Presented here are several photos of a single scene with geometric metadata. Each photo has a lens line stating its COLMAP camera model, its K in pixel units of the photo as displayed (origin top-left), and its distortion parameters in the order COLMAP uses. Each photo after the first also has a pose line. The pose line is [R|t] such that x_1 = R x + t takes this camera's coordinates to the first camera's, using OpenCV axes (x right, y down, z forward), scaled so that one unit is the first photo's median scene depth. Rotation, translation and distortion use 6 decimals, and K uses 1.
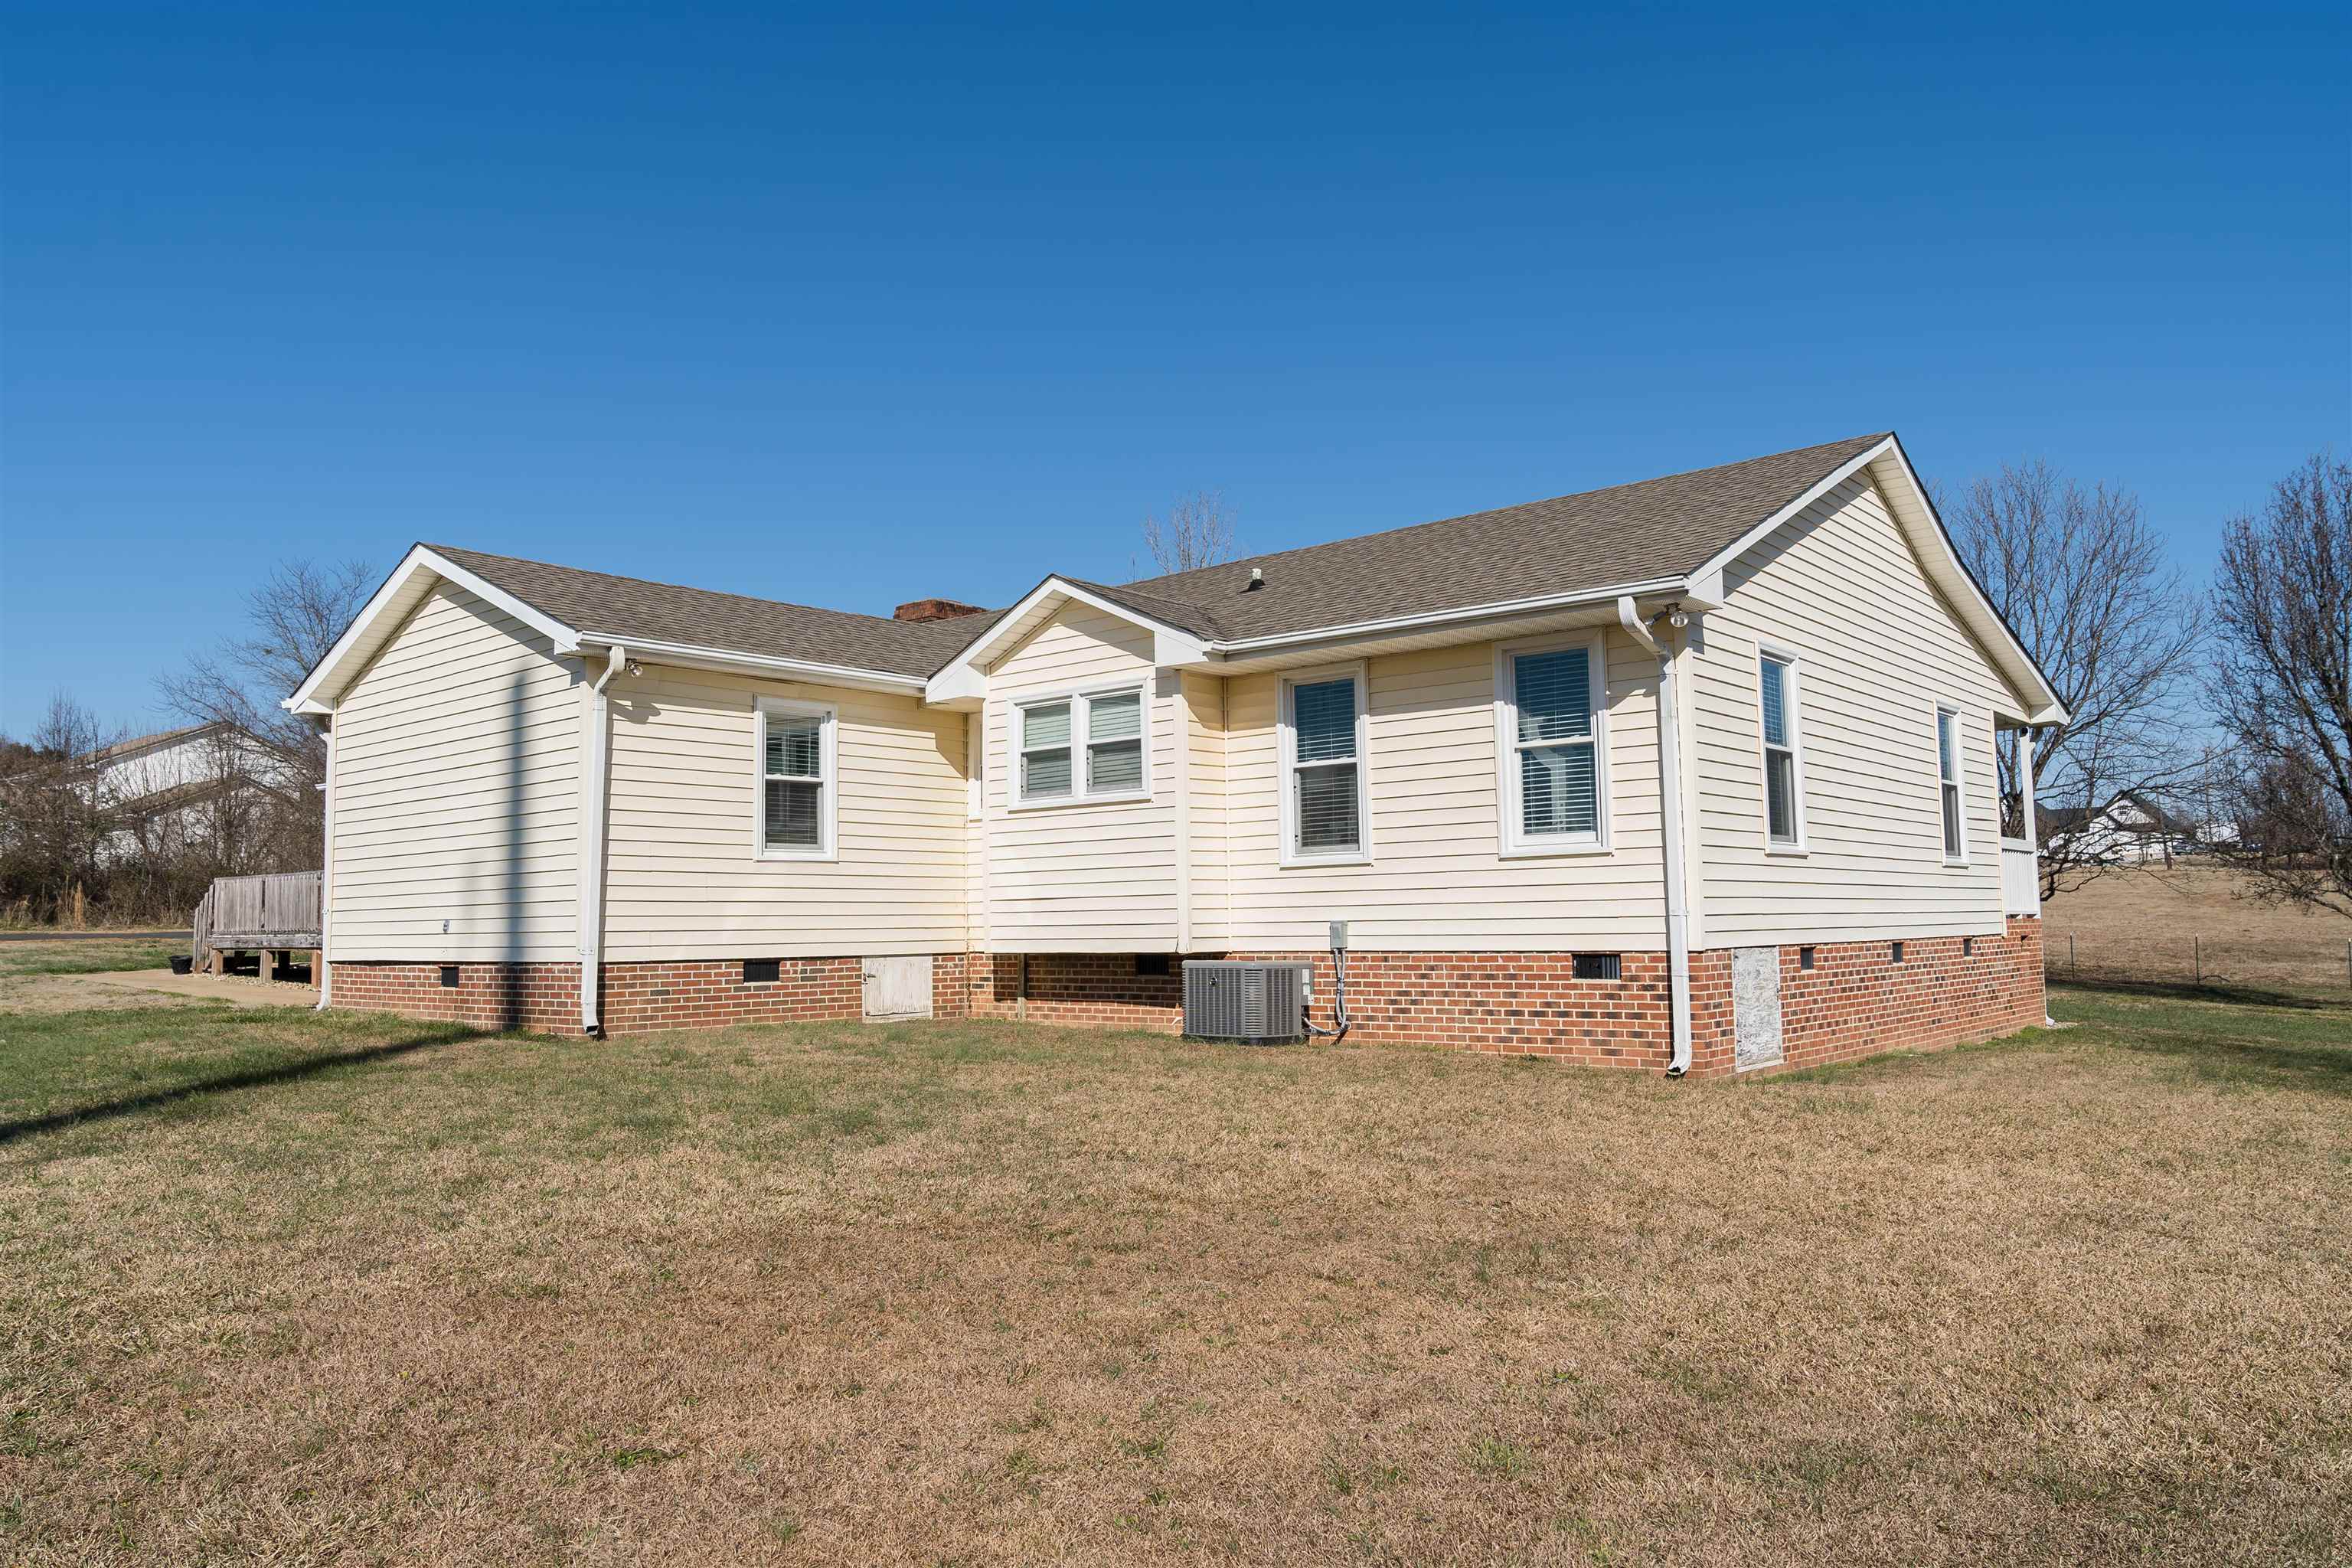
lens RADIAL K [[1641.4, 0, 1176.0], [0, 1641.4, 784.0], [0, 0, 1]] dist [-0.046782, 0.003688]
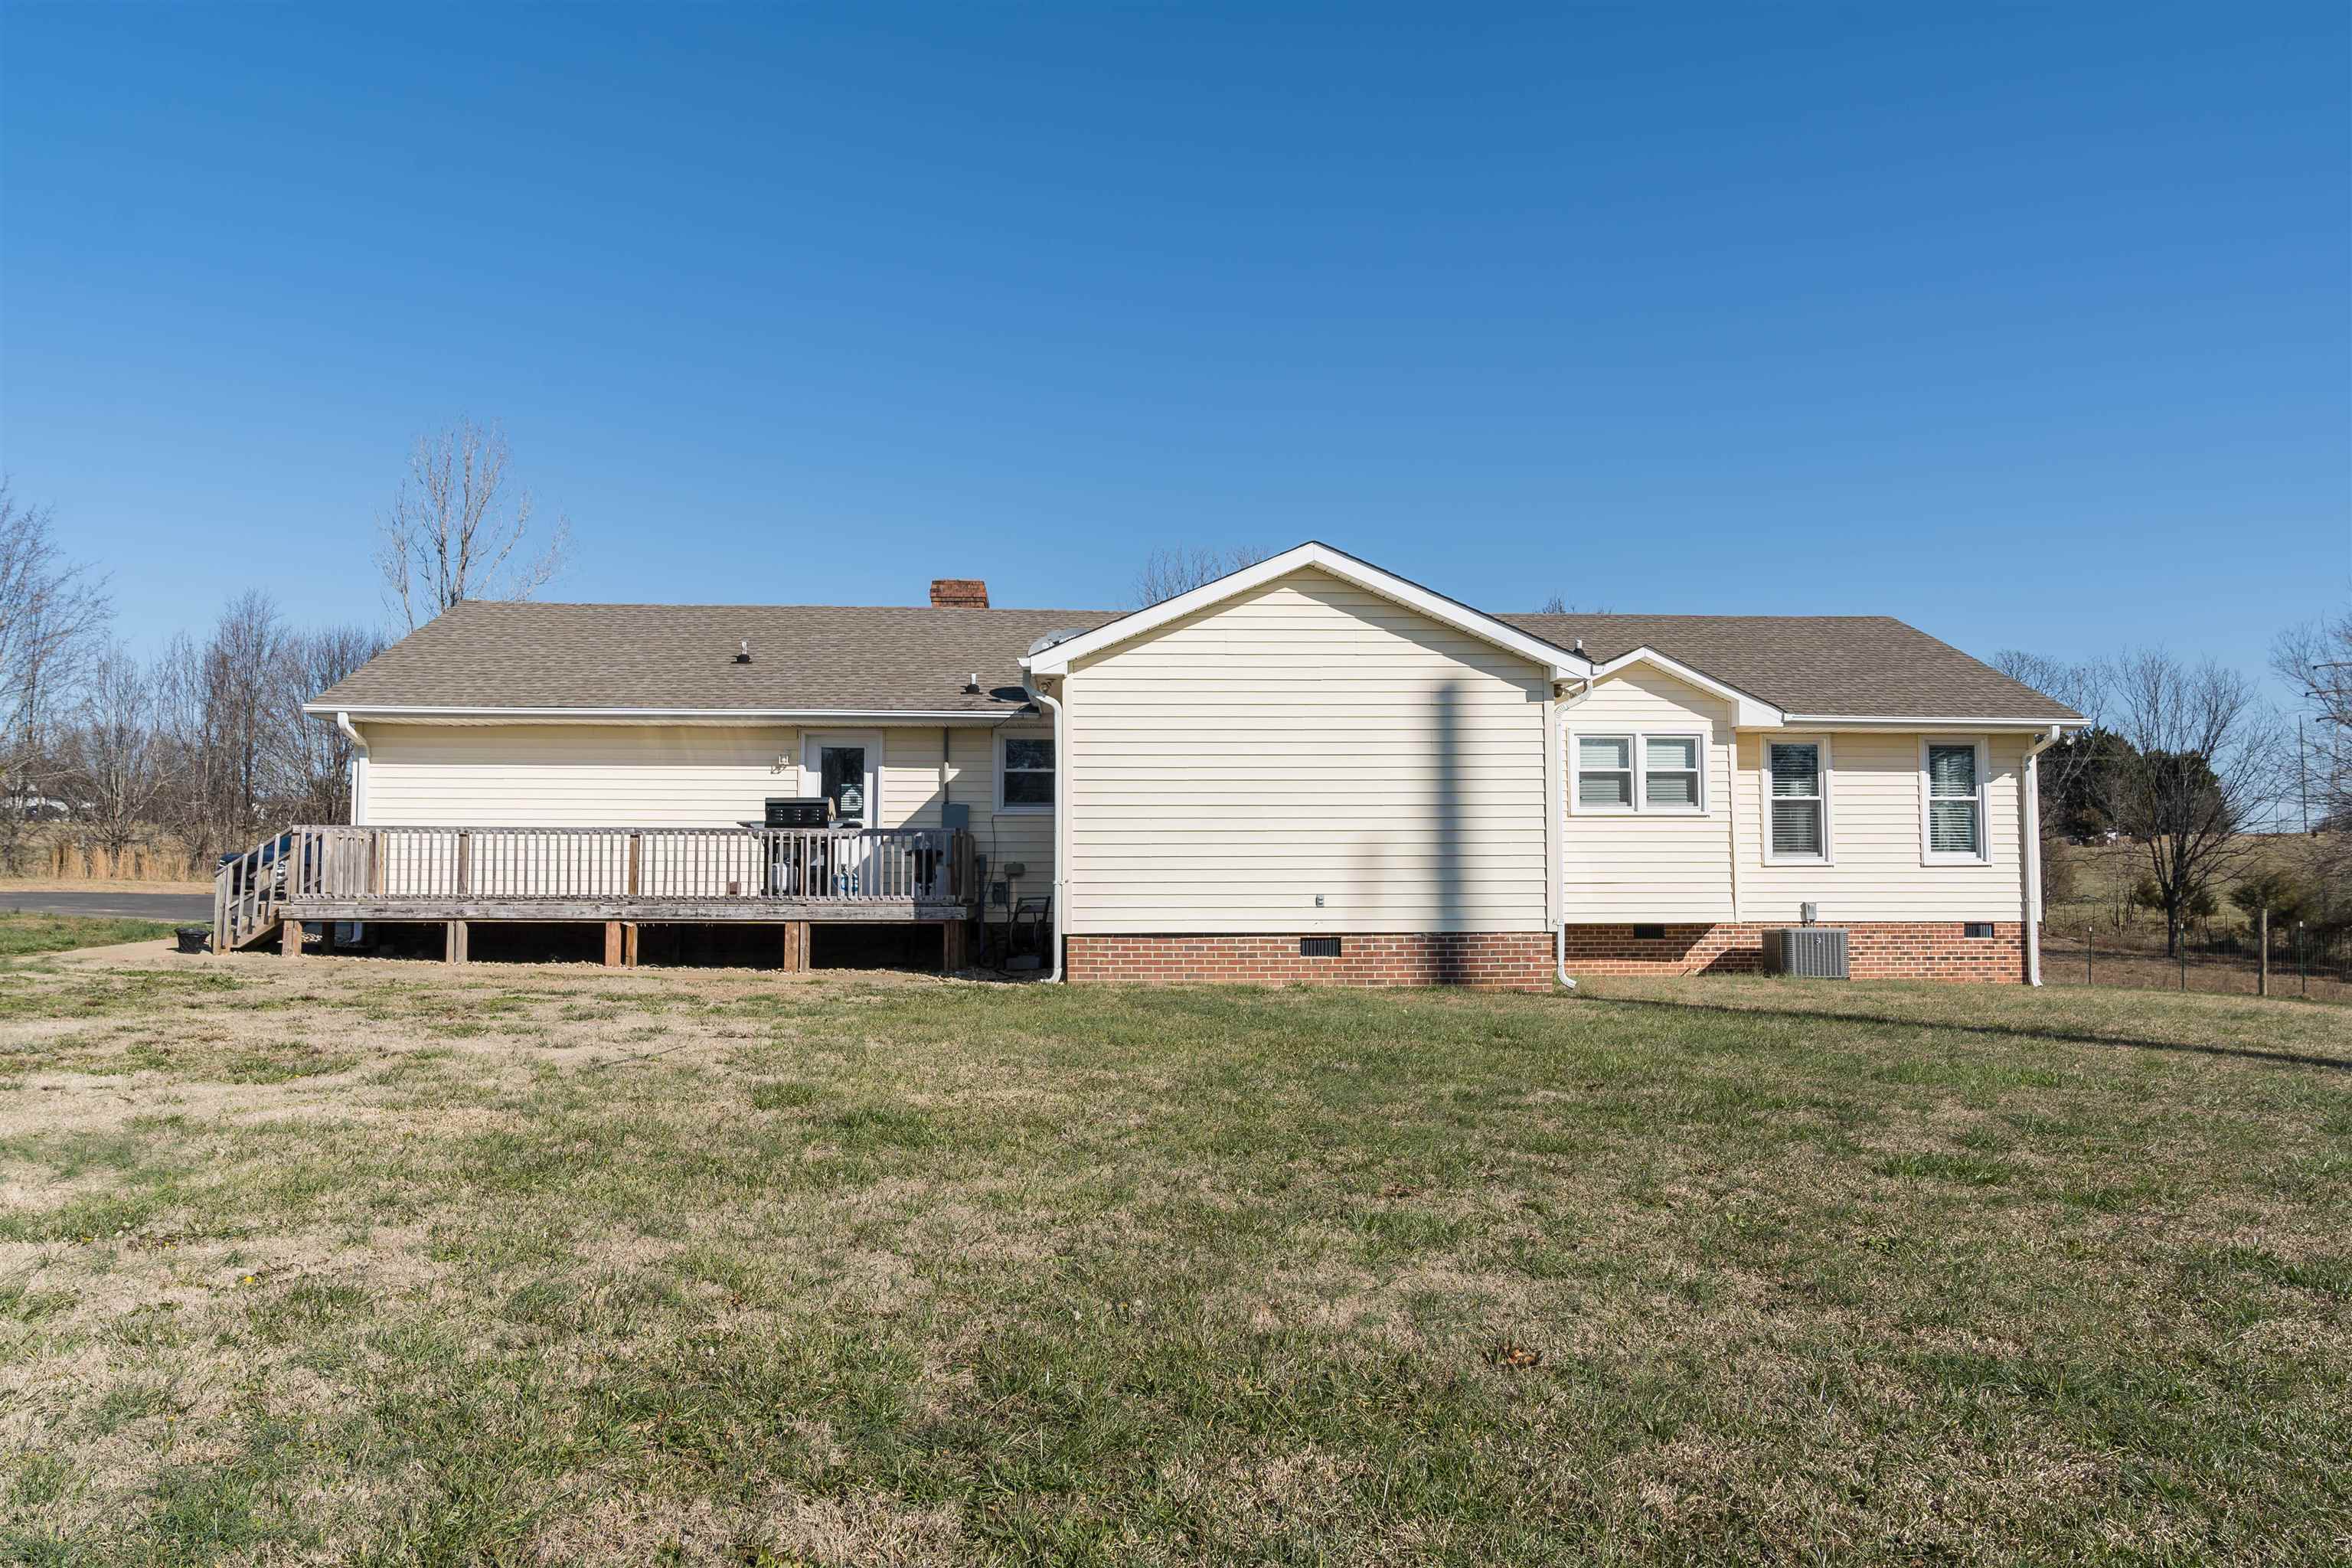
lens RADIAL K [[1641.4, 0, 1176.0], [0, 1641.4, 784.0], [0, 0, 1]] dist [-0.046782, 0.003688]
pose [[0.727283, 0.058664, 0.683826, -1.338086], [-0.071199, 0.997414, -0.009842, 0.029305], [-0.682634, -0.041530, 0.729579, 0.284966]]
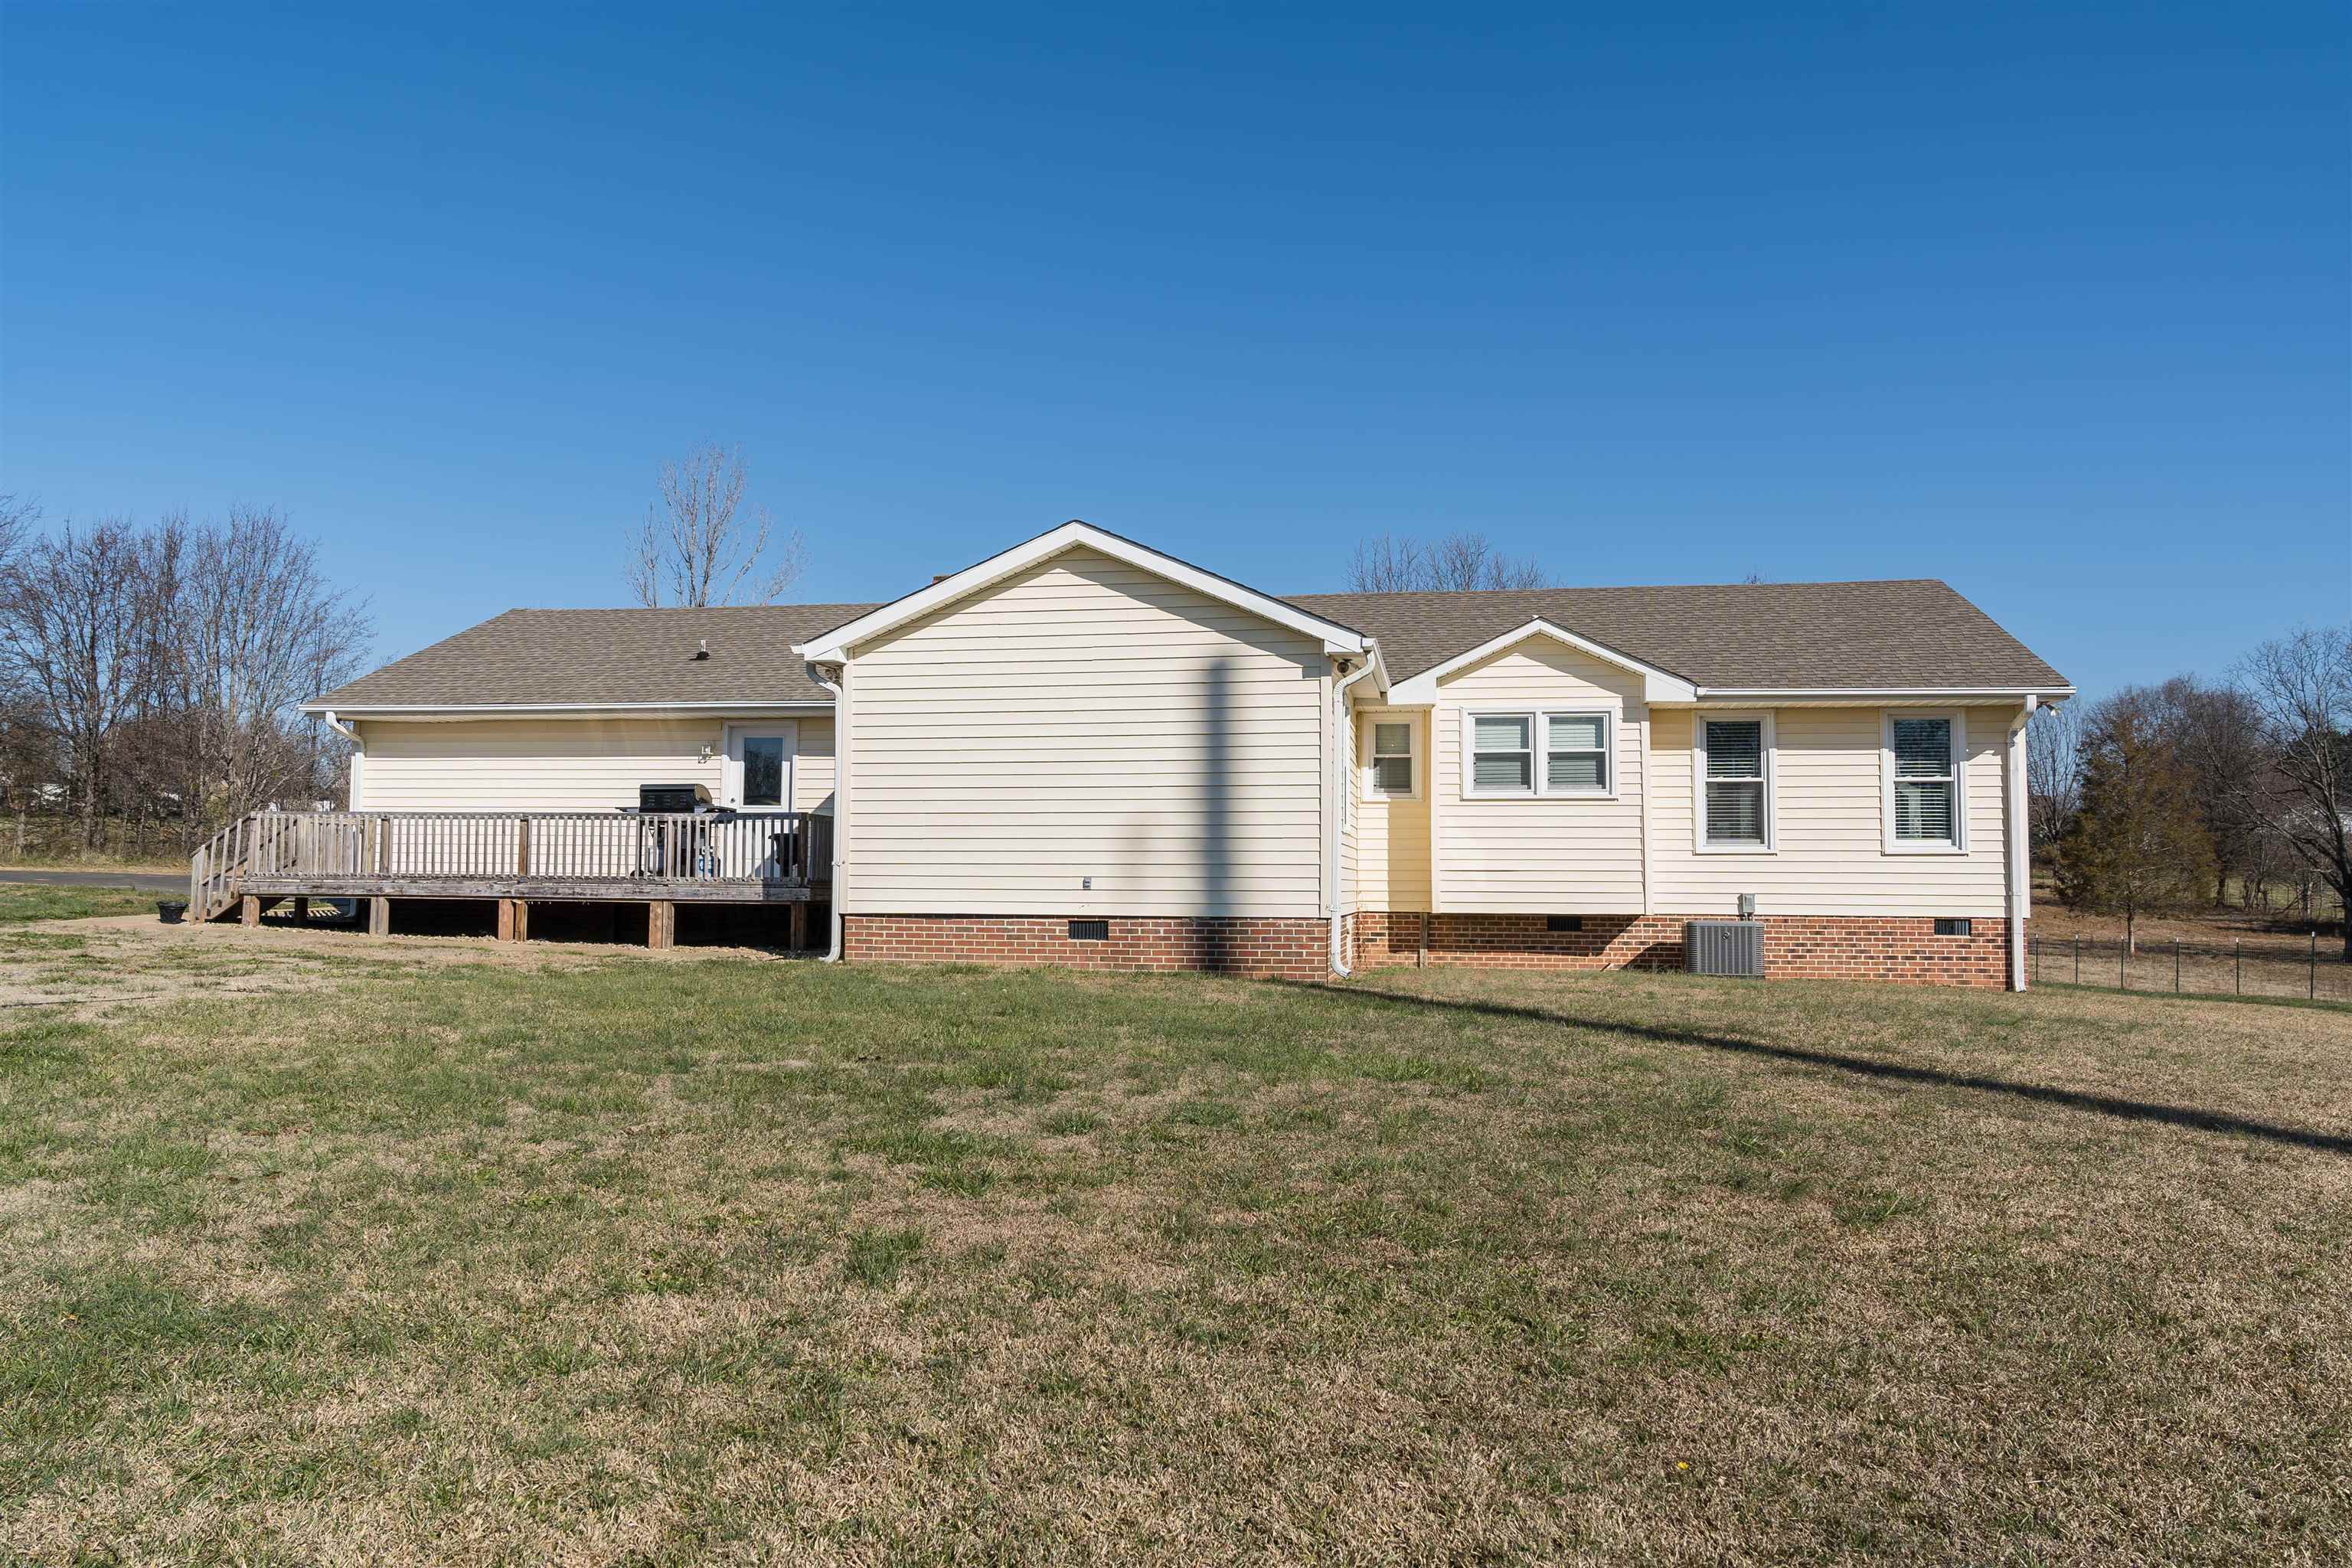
lens RADIAL K [[1641.4, 0, 1176.0], [0, 1641.4, 784.0], [0, 0, 1]] dist [-0.046782, 0.003688]
pose [[0.863705, 0.053248, 0.501178, -0.994195], [-0.064887, 0.997876, 0.005803, 0.013068], [-0.499804, -0.037532, 0.865325, 0.037899]]
